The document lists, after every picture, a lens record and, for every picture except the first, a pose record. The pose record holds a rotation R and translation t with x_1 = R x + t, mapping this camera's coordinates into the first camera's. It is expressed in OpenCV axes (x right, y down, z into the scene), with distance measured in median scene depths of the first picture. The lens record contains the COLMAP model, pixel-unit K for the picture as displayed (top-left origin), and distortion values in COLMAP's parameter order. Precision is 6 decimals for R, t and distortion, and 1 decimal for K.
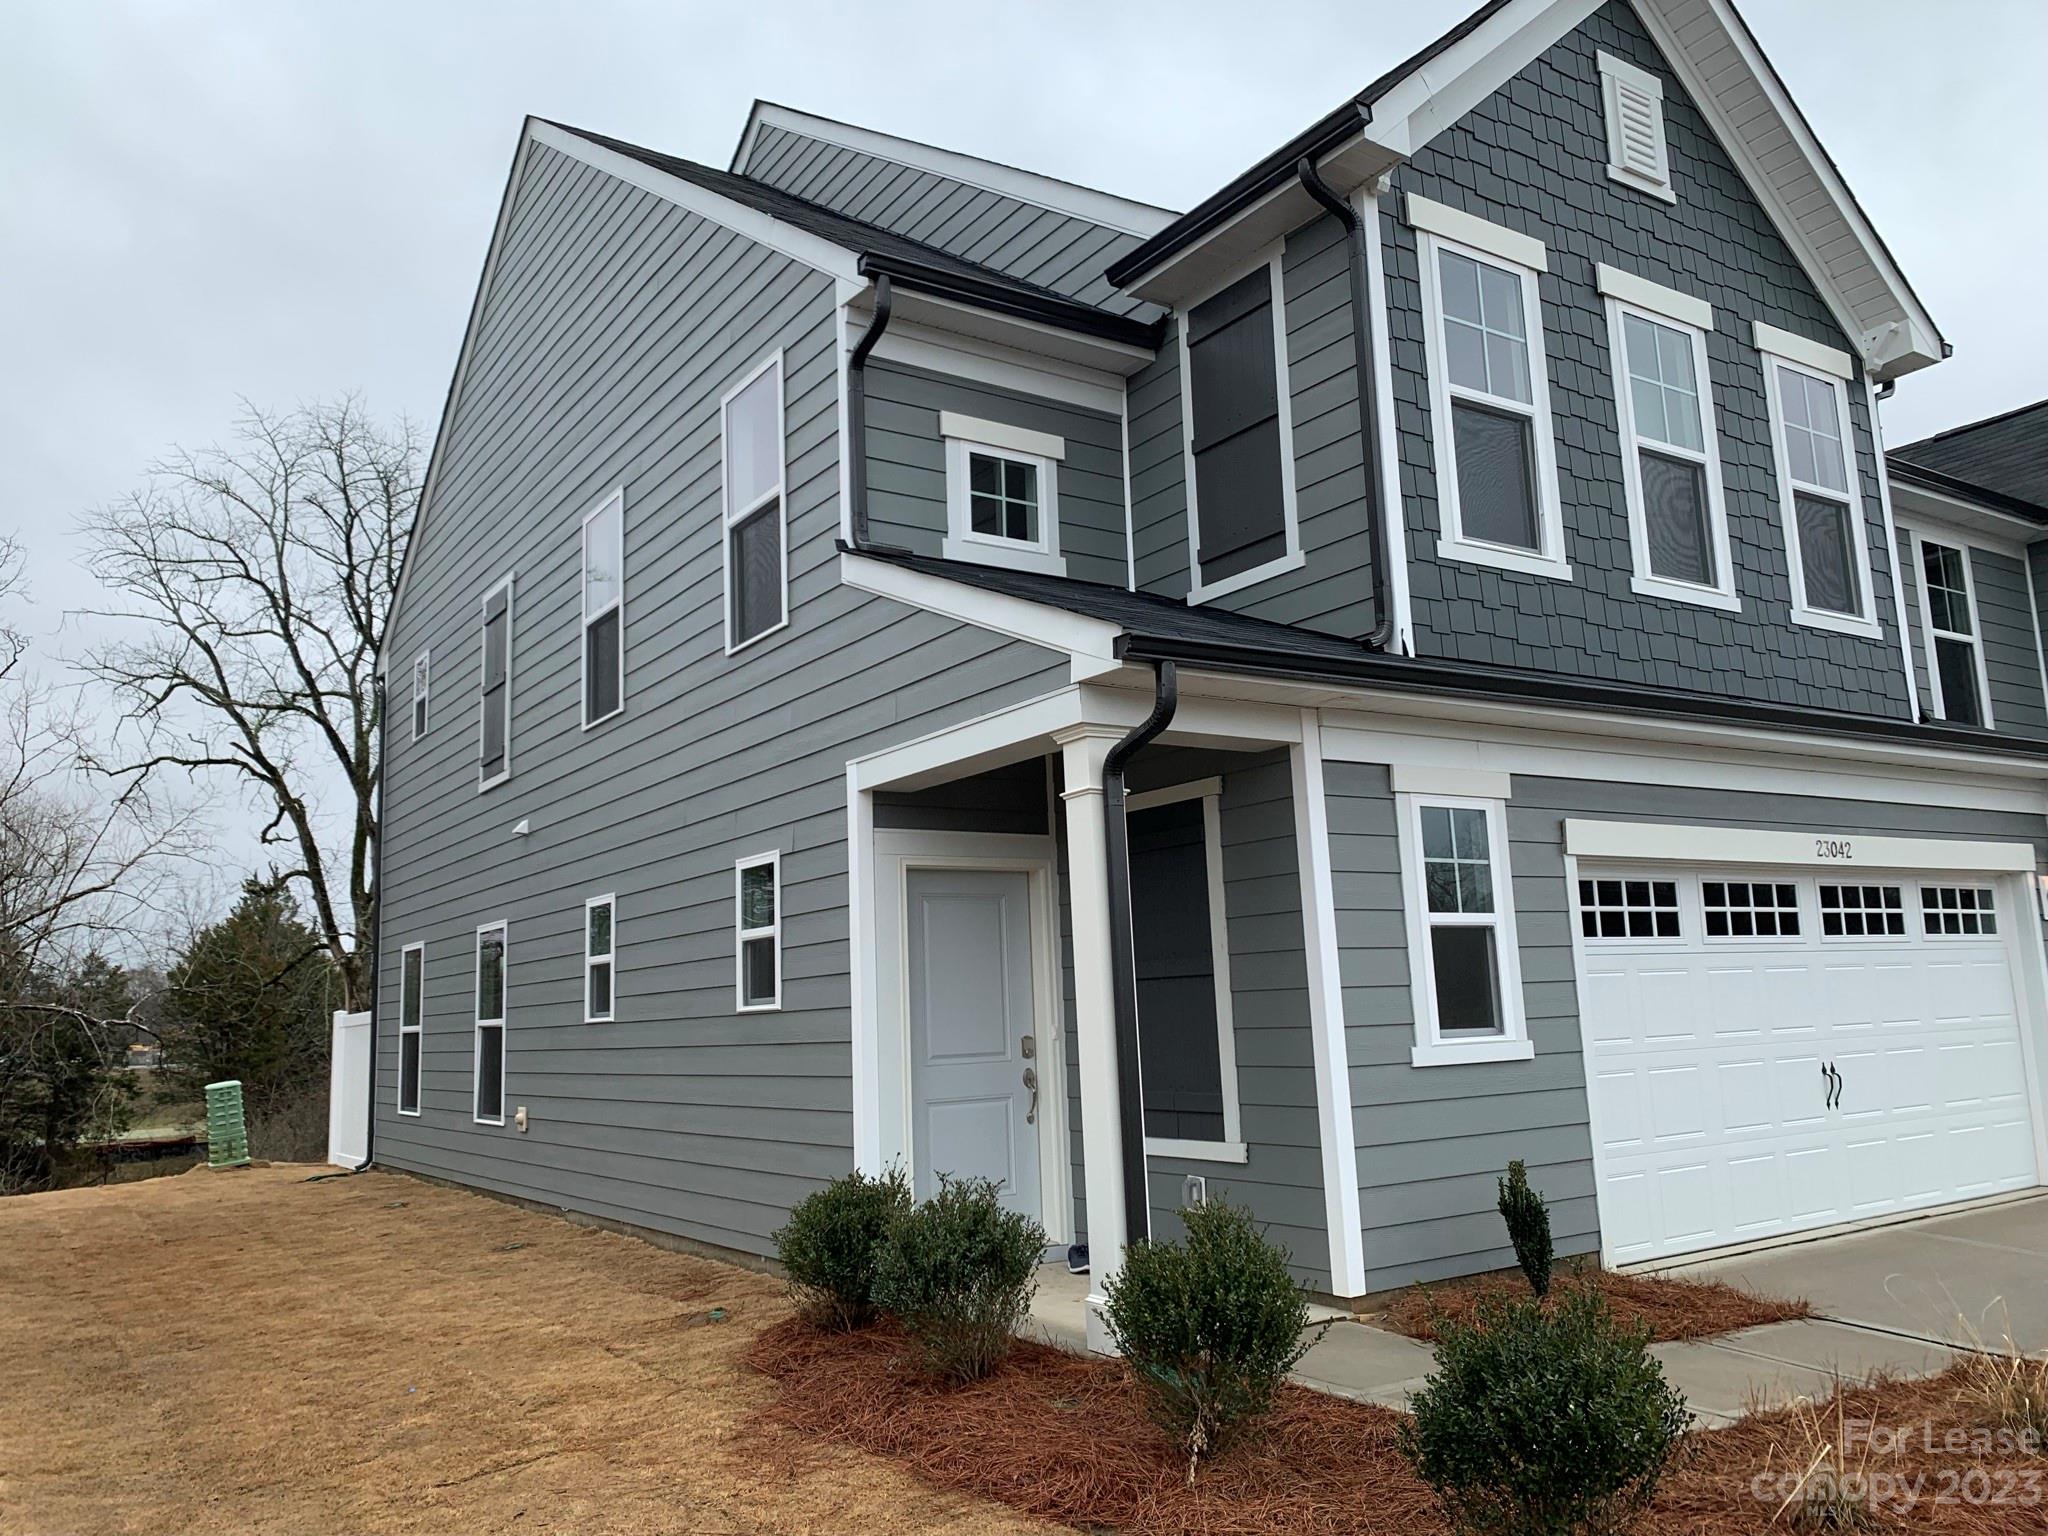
lens RADIAL K [[1549.0, 0, 1040.3], [0, 1549.0, 747.9], [0, 0, 1]] dist [0.033249, -0.033805]
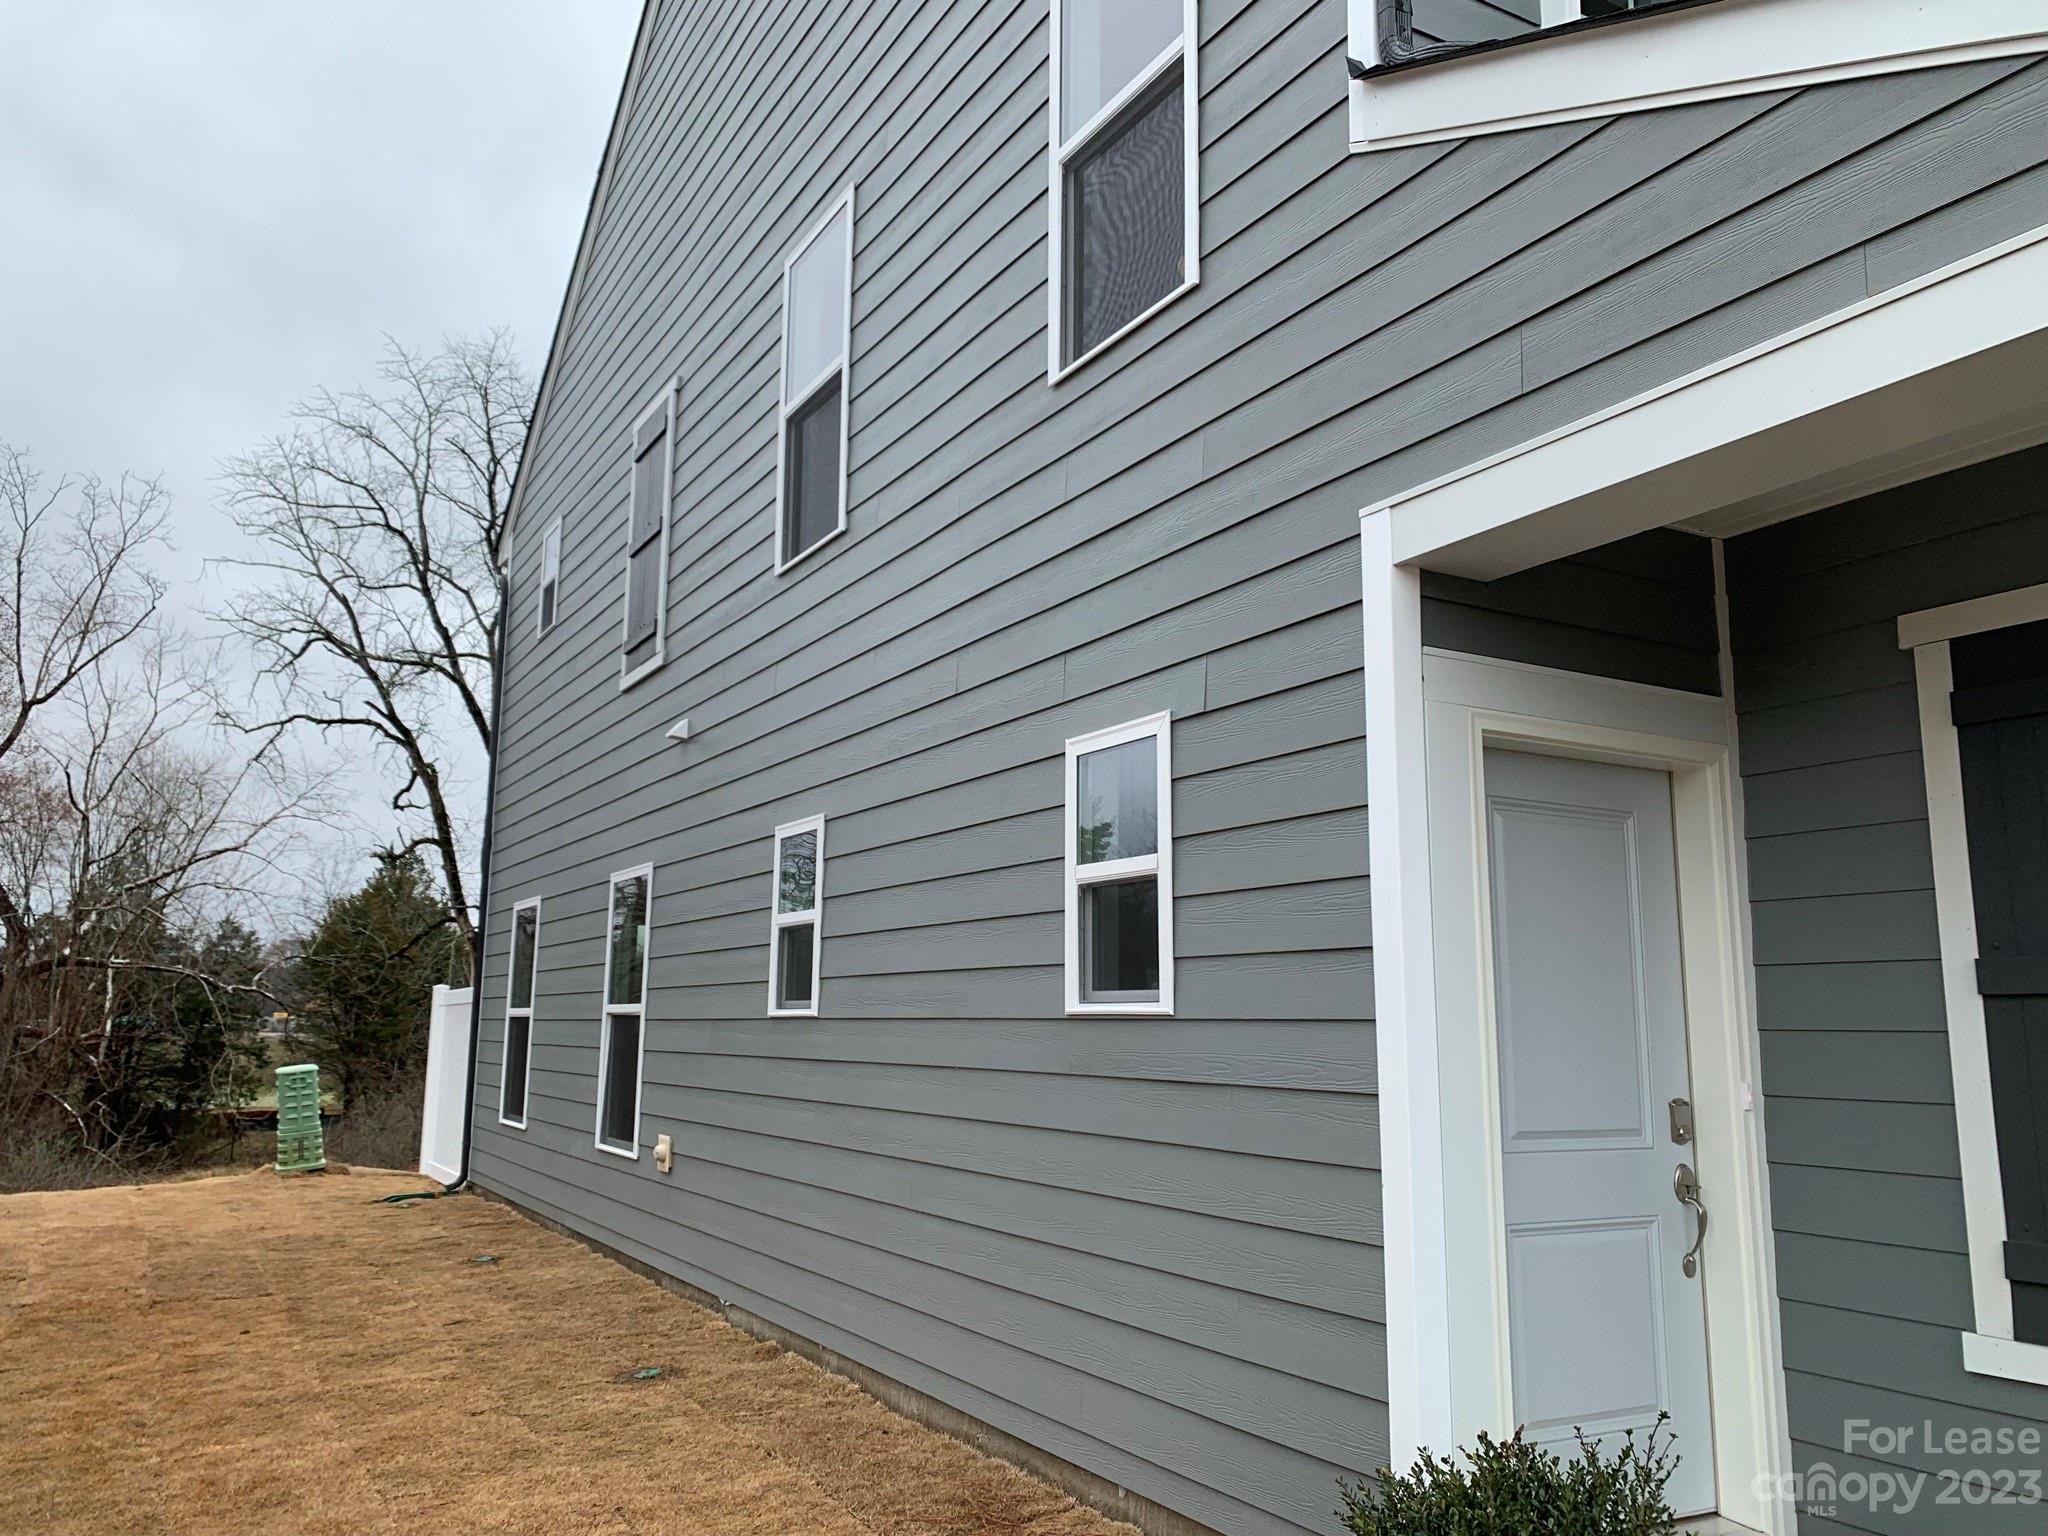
lens RADIAL K [[1549.0, 0, 1013.2], [0, 1549.0, 772.4], [0, 0, 1]] dist [0.033249, -0.033805]
pose [[0.994650, 0.039465, -0.095463, -0.093670], [-0.038815, 0.999209, 0.008653, 0.046142], [0.095729, -0.004901, 0.995395, 0.259077]]
